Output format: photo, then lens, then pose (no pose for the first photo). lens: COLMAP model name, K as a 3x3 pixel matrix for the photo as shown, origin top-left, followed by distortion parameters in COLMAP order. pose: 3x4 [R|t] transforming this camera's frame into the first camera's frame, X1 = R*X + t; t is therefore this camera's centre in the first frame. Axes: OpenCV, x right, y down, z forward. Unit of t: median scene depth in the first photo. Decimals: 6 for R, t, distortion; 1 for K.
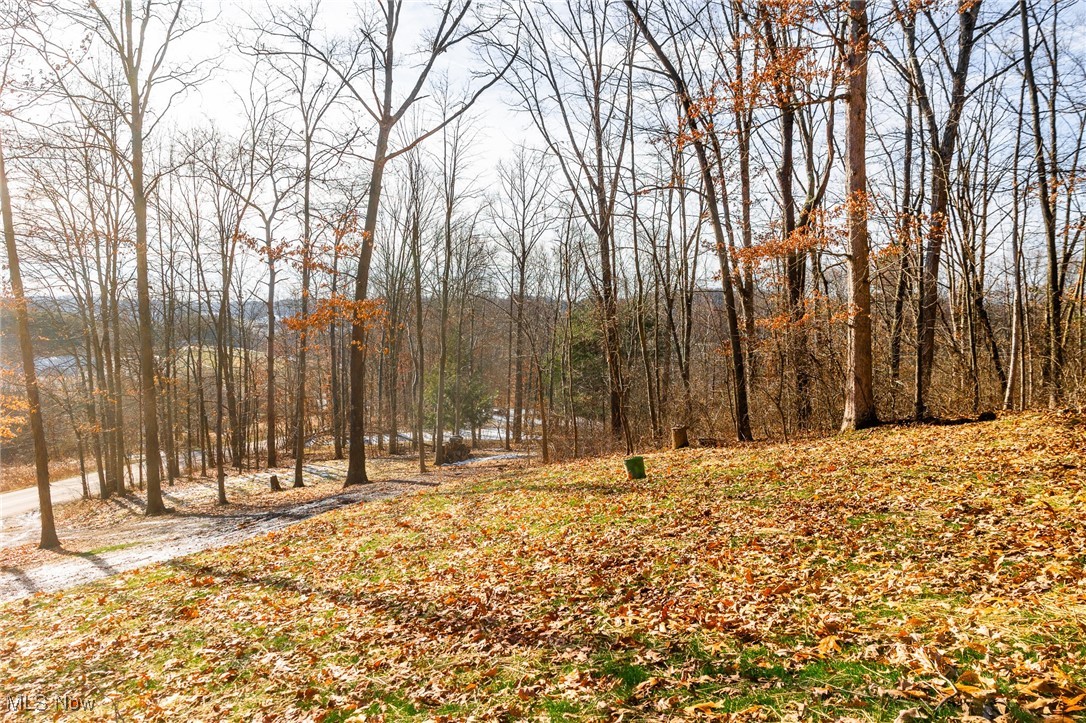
lens RADIAL K [[722.3, 0, 540.7], [0, 722.3, 363.9], [0, 0, 1]] dist [-0.010130, 0.002395]
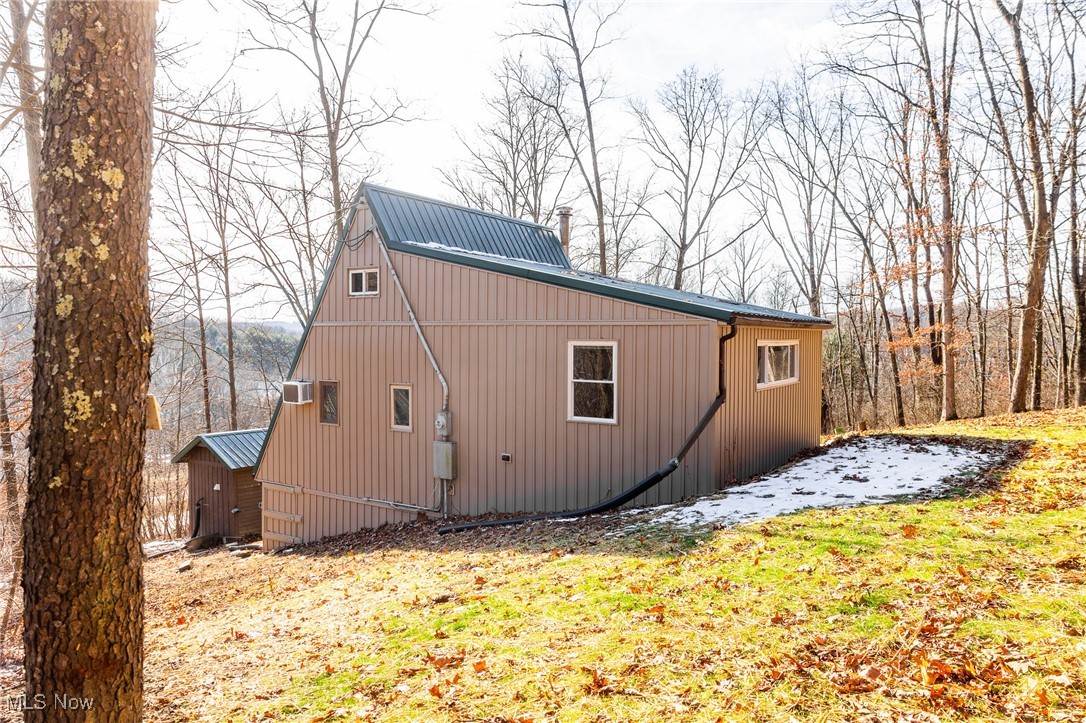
lens RADIAL K [[722.3, 0, 538.7], [0, 722.3, 369.4], [0, 0, 1]] dist [-0.010130, 0.002395]
pose [[0.967397, 0.006866, -0.253172, -0.101350], [-0.012457, 0.999712, -0.020490, -0.003425], [0.252958, 0.022976, 0.967204, -0.697833]]
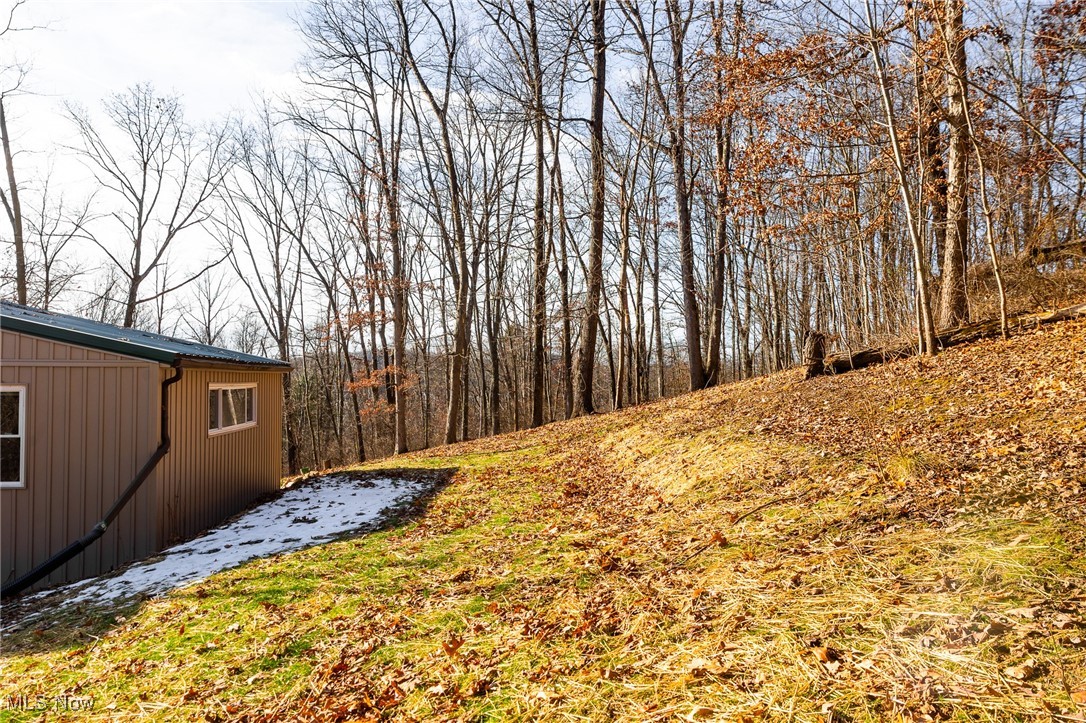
lens RADIAL K [[722.3, 0, 541.0], [0, 722.3, 367.6], [0, 0, 1]] dist [-0.010130, 0.002395]
pose [[0.902110, 0.003538, 0.431491, -0.089317], [0.030912, 0.996867, -0.072800, -0.005050], [-0.430397, 0.079012, 0.899175, -0.694392]]
